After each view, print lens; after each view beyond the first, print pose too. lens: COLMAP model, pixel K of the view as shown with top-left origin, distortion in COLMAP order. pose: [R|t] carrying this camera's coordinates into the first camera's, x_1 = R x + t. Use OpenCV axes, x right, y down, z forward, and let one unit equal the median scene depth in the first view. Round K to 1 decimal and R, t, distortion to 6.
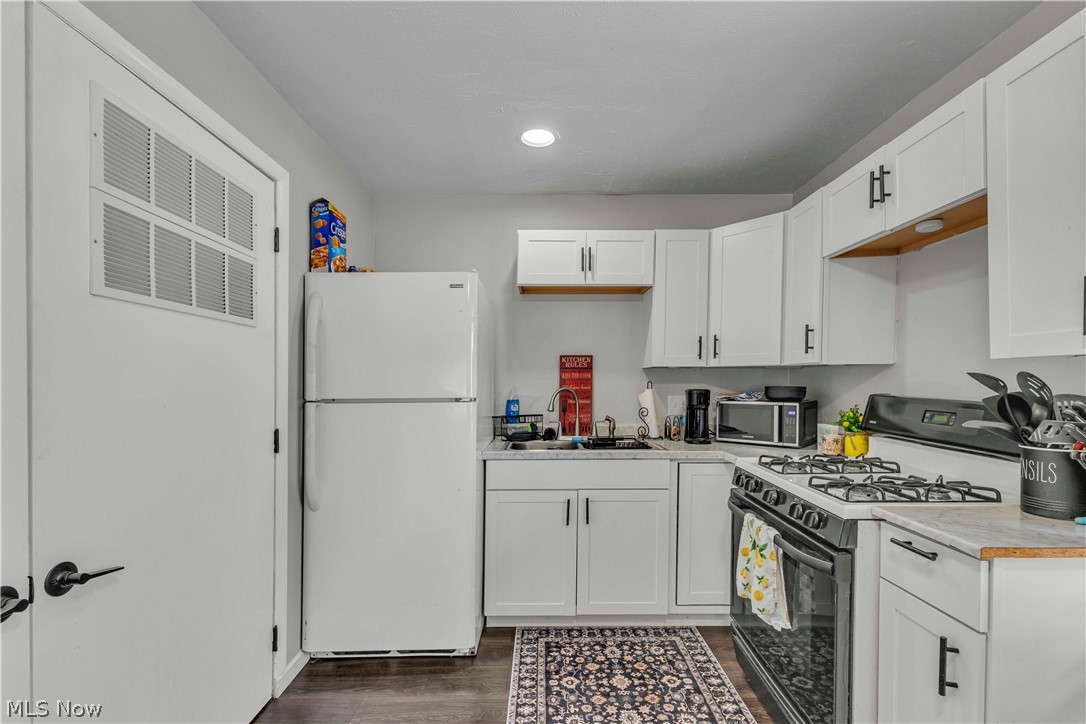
lens RADIAL K [[463.3, 0, 543.3], [0, 463.3, 385.9], [0, 0, 1]] dist [0.000253, -0.000220]
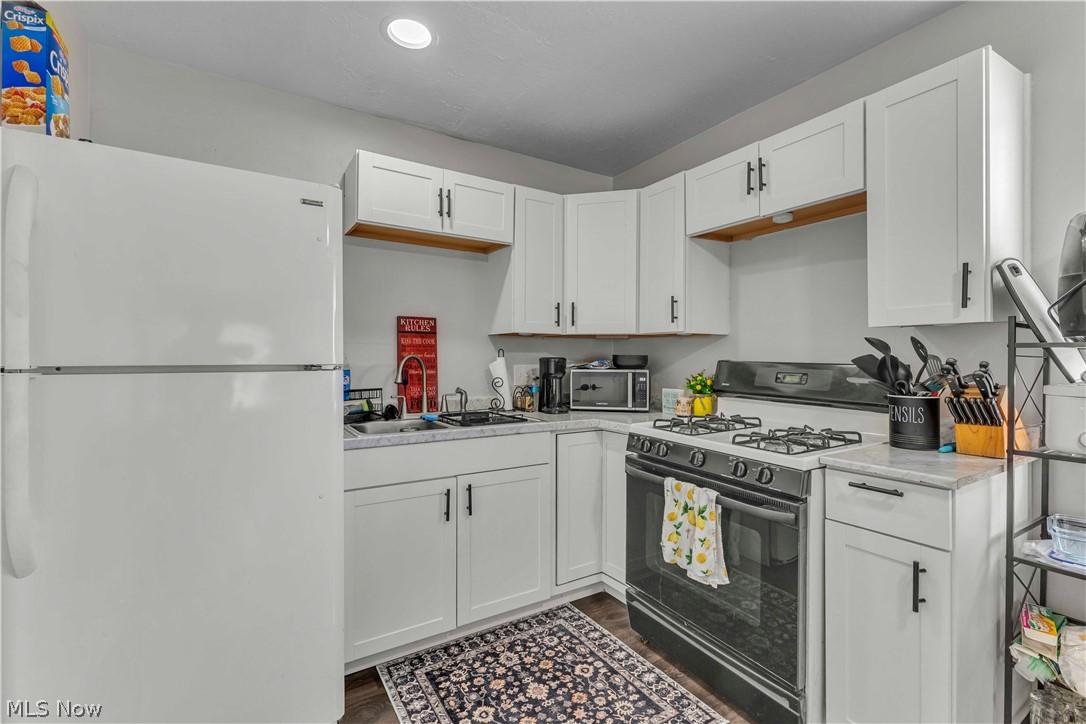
lens RADIAL K [[468.5, 0, 543.0], [0, 468.5, 362.0], [0, 0, 1]] dist [-0.000548, -0.000694]
pose [[0.855151, 0.000414, 0.518378, -0.246267], [-0.001530, 0.999997, 0.001726, 0.019284], [-0.518376, -0.002270, 0.855150, 0.218443]]
